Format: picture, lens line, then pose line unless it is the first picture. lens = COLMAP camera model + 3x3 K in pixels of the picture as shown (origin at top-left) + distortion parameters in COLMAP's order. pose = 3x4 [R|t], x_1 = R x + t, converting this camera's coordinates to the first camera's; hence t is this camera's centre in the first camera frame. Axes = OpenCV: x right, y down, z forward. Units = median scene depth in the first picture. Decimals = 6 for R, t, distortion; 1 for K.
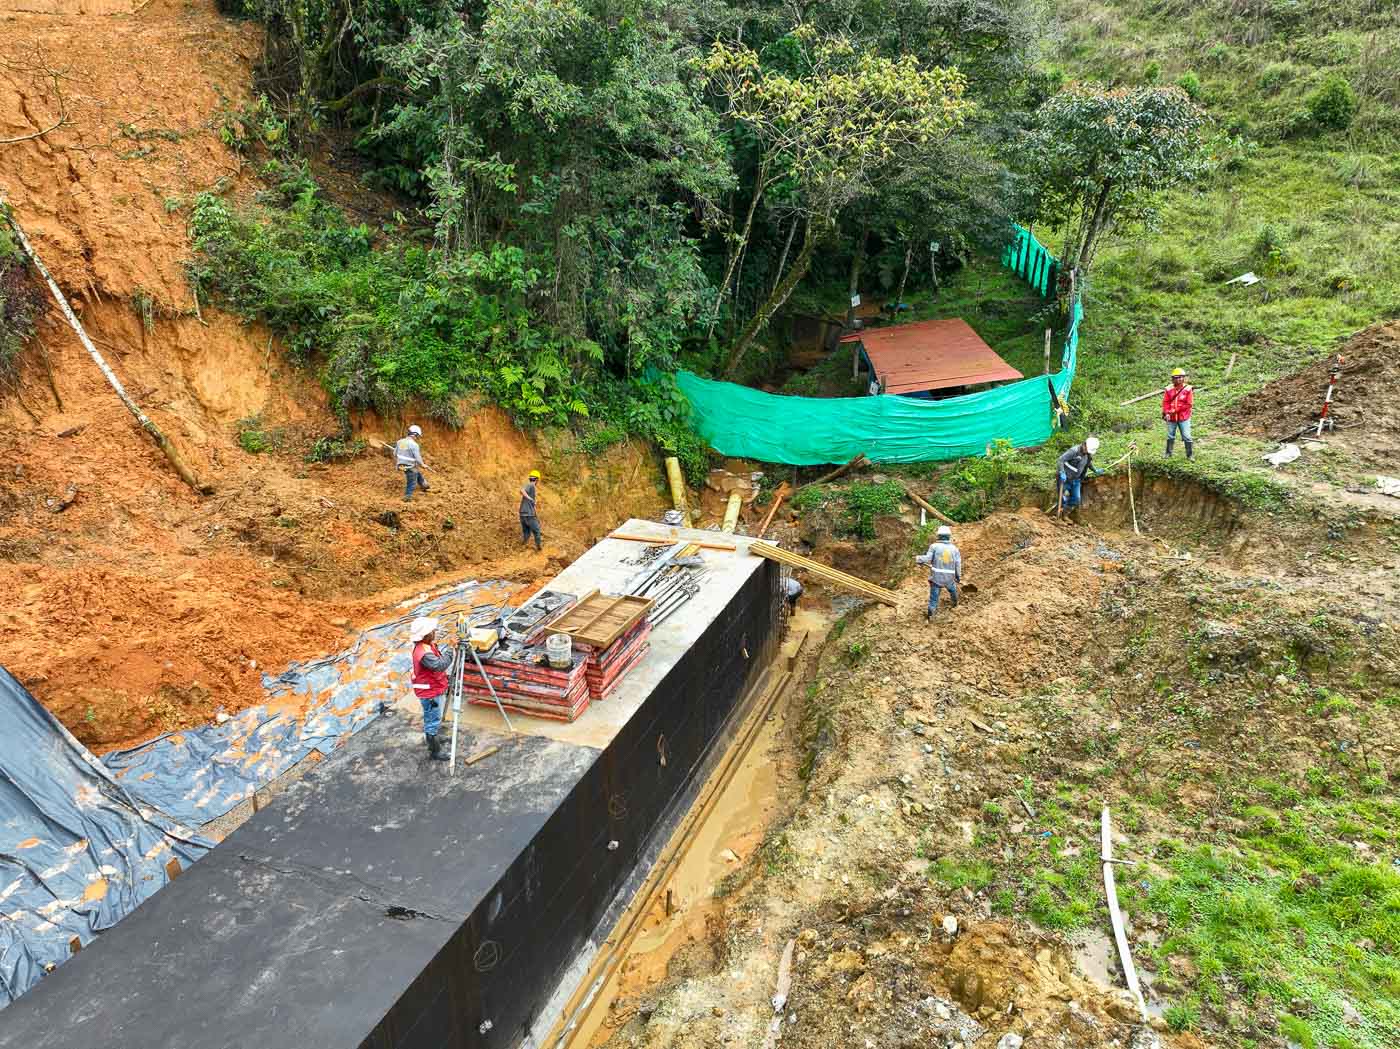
lens RADIAL K [[991.8, 0, 693.6], [0, 991.8, 520.0], [0, 0, 1]] dist [0.010928, 0.006179]
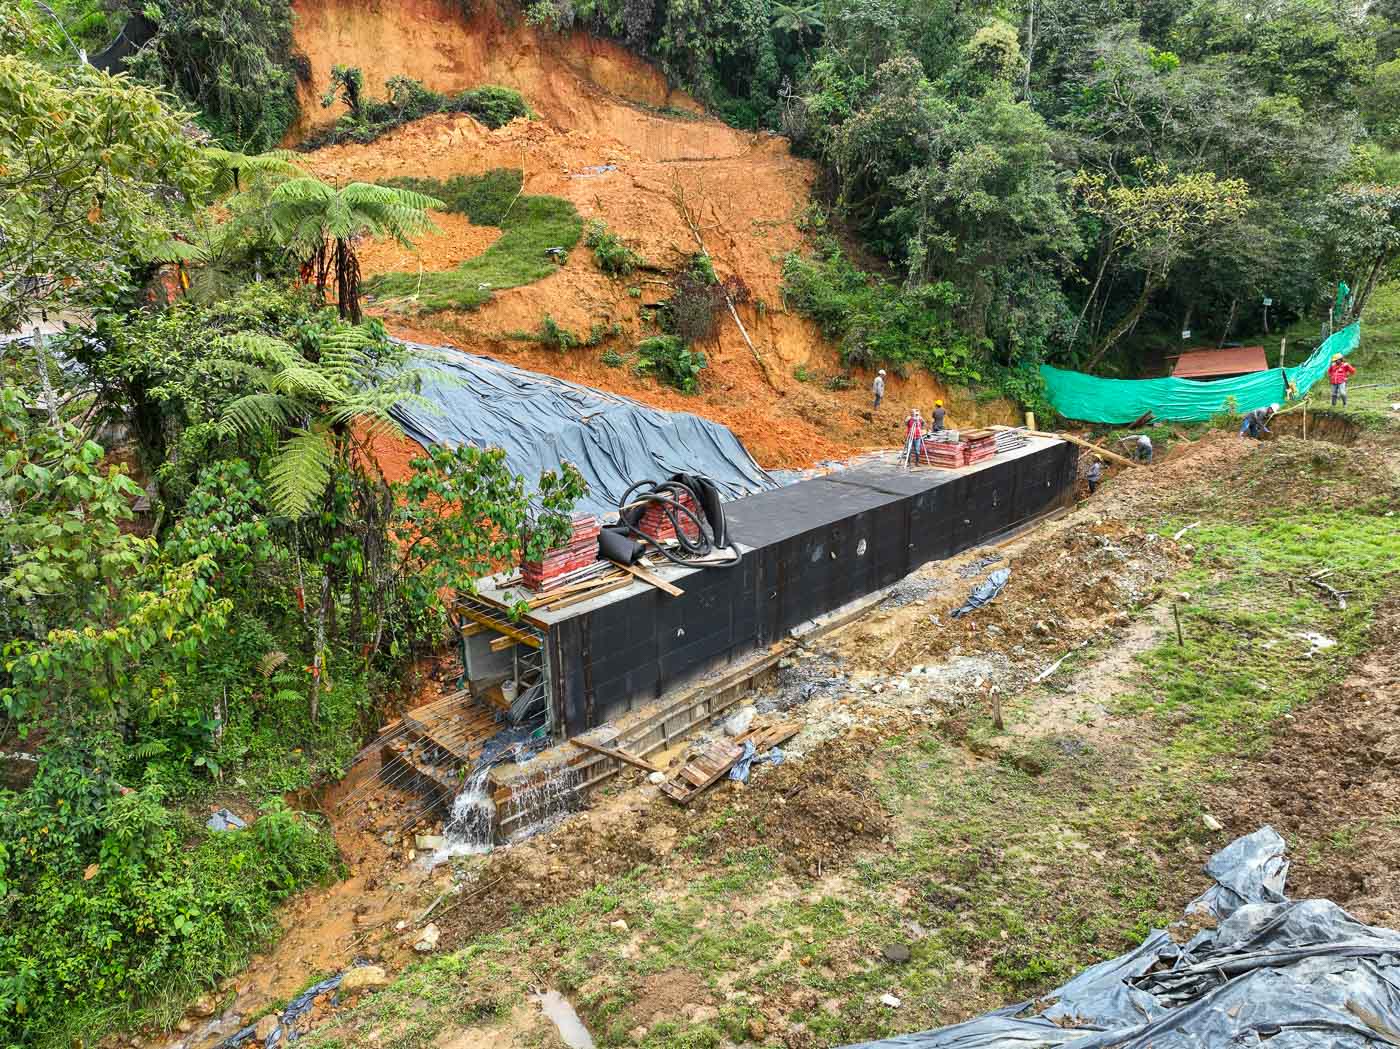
lens RADIAL K [[991.8, 0, 693.6], [0, 991.8, 520.0], [0, 0, 1]] dist [0.010928, 0.006179]
pose [[0.919295, 0.108607, -0.378288, 0.127702], [-0.137022, 0.989358, -0.048937, 0.319855], [0.368948, 0.096821, 0.924393, -0.838913]]
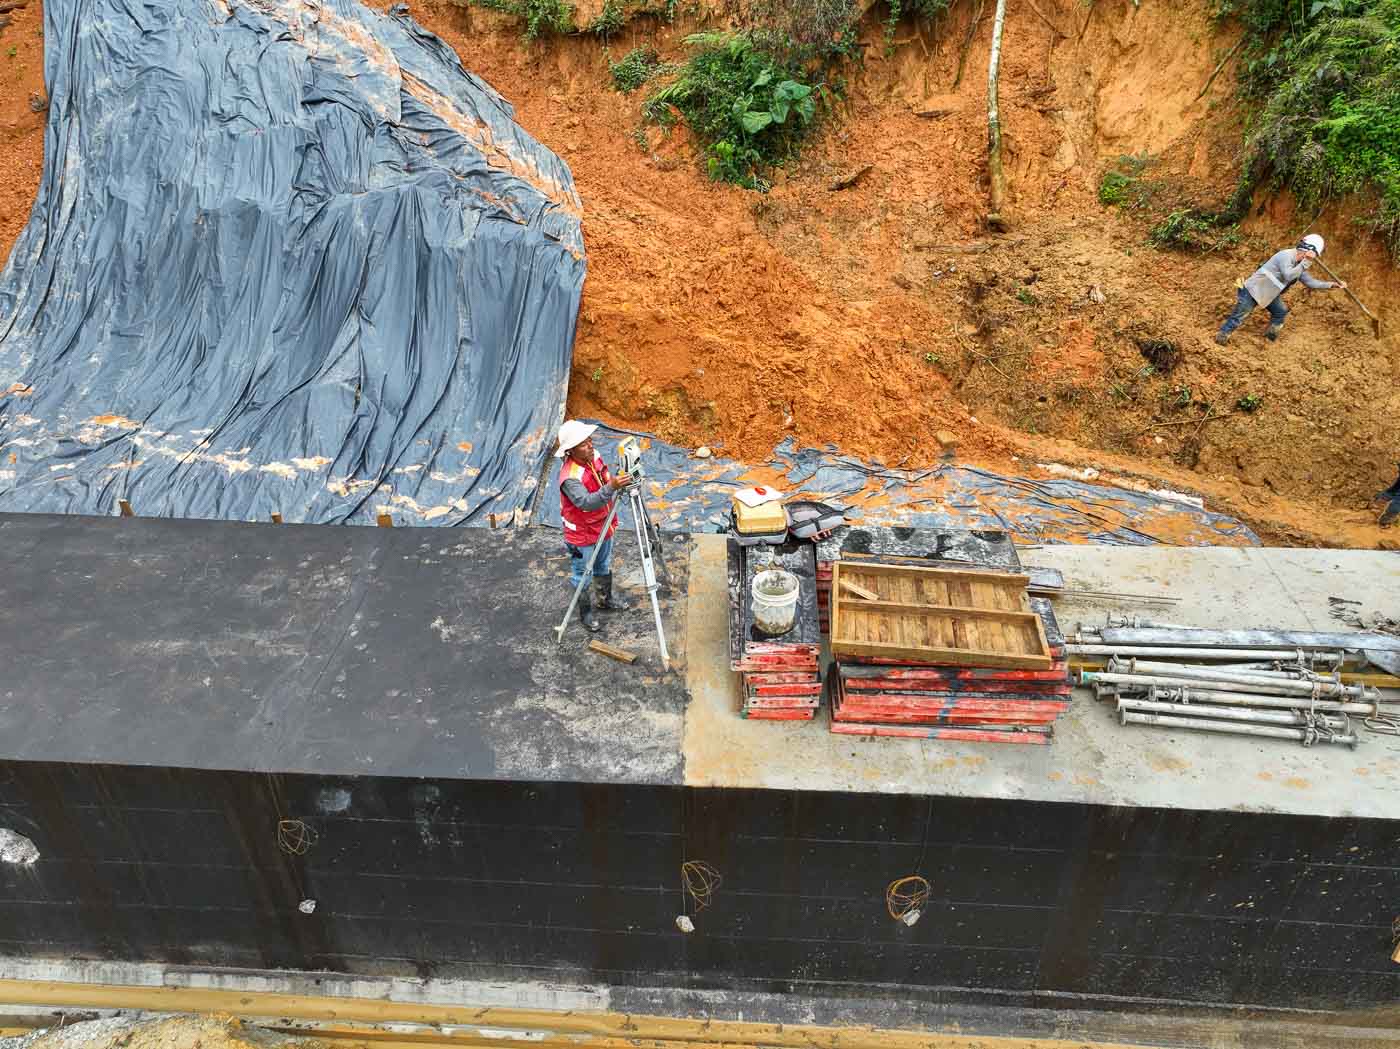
lens RADIAL K [[991.8, 0, 693.6], [0, 991.8, 520.0], [0, 0, 1]] dist [0.010928, 0.006179]
pose [[0.309544, 0.517867, -0.797494, 0.162057], [-0.333725, 0.844502, 0.418860, -0.073879], [0.890399, 0.136488, 0.434236, 0.437379]]
